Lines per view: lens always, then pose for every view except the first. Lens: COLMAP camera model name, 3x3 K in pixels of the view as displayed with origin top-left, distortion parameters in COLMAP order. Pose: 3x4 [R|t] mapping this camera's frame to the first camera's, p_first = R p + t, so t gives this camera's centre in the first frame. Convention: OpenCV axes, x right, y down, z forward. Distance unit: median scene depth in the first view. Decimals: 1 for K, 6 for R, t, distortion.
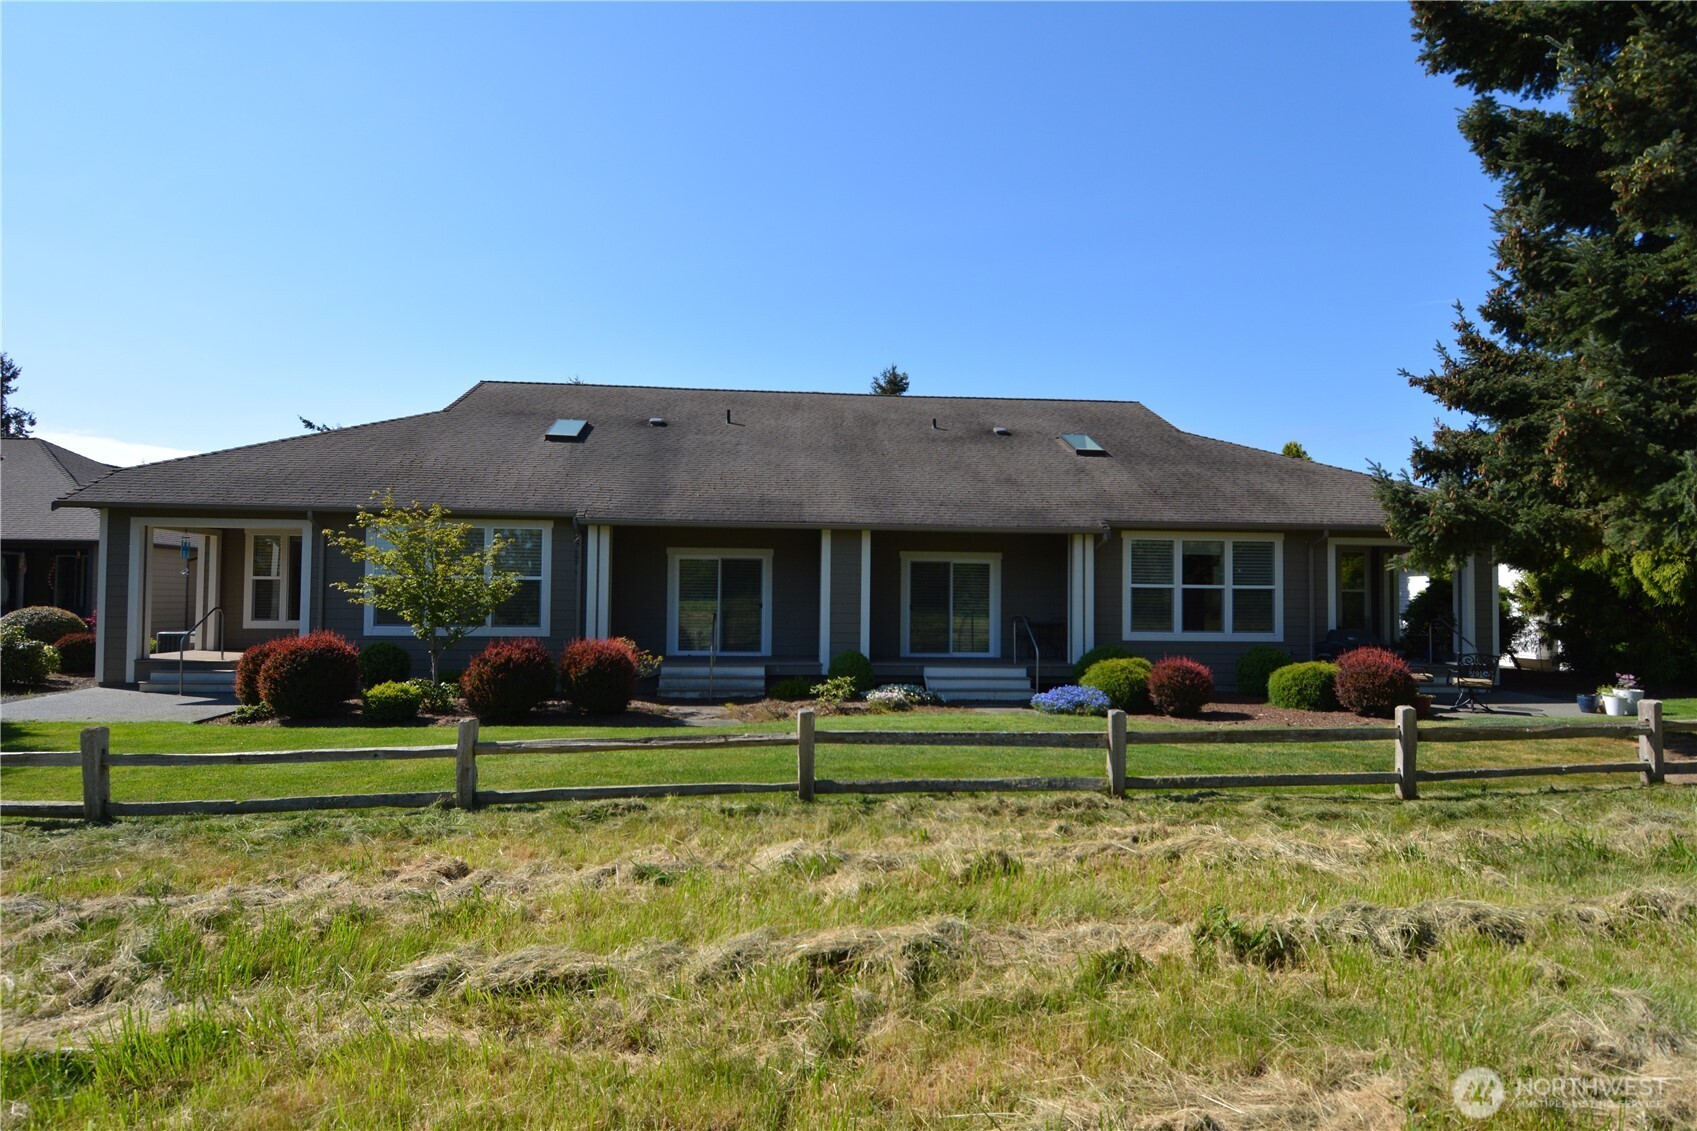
lens RADIAL K [[891.3, 0, 844.7], [0, 891.3, 573.6], [0, 0, 1]] dist [0.057426, -0.051293]
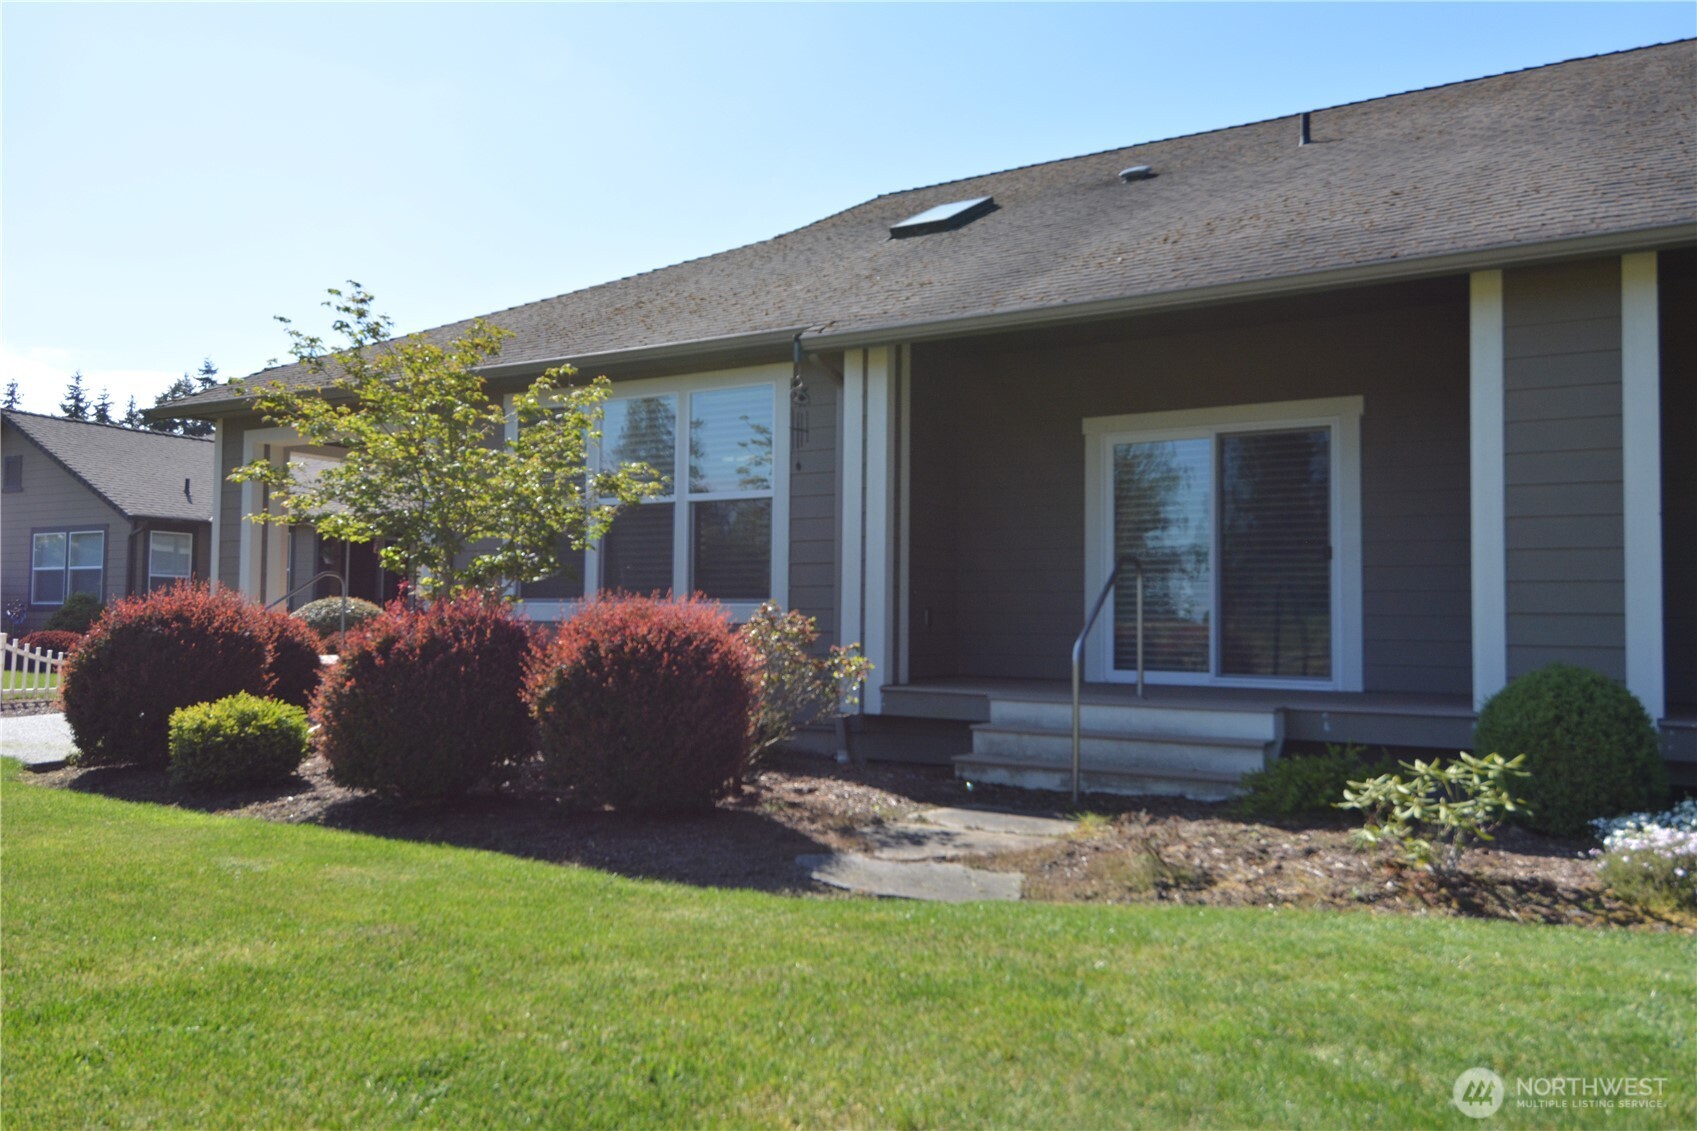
lens RADIAL K [[1275.4, 0, 848.5], [0, 1275.4, 565.5], [0, 0, 1]] dist [0.039928, 0.001063]
pose [[0.813421, -0.027513, -0.581024, 0.058803], [0.011339, 0.999441, -0.031452, 0.062495], [0.581565, 0.018995, 0.813278, 0.518328]]
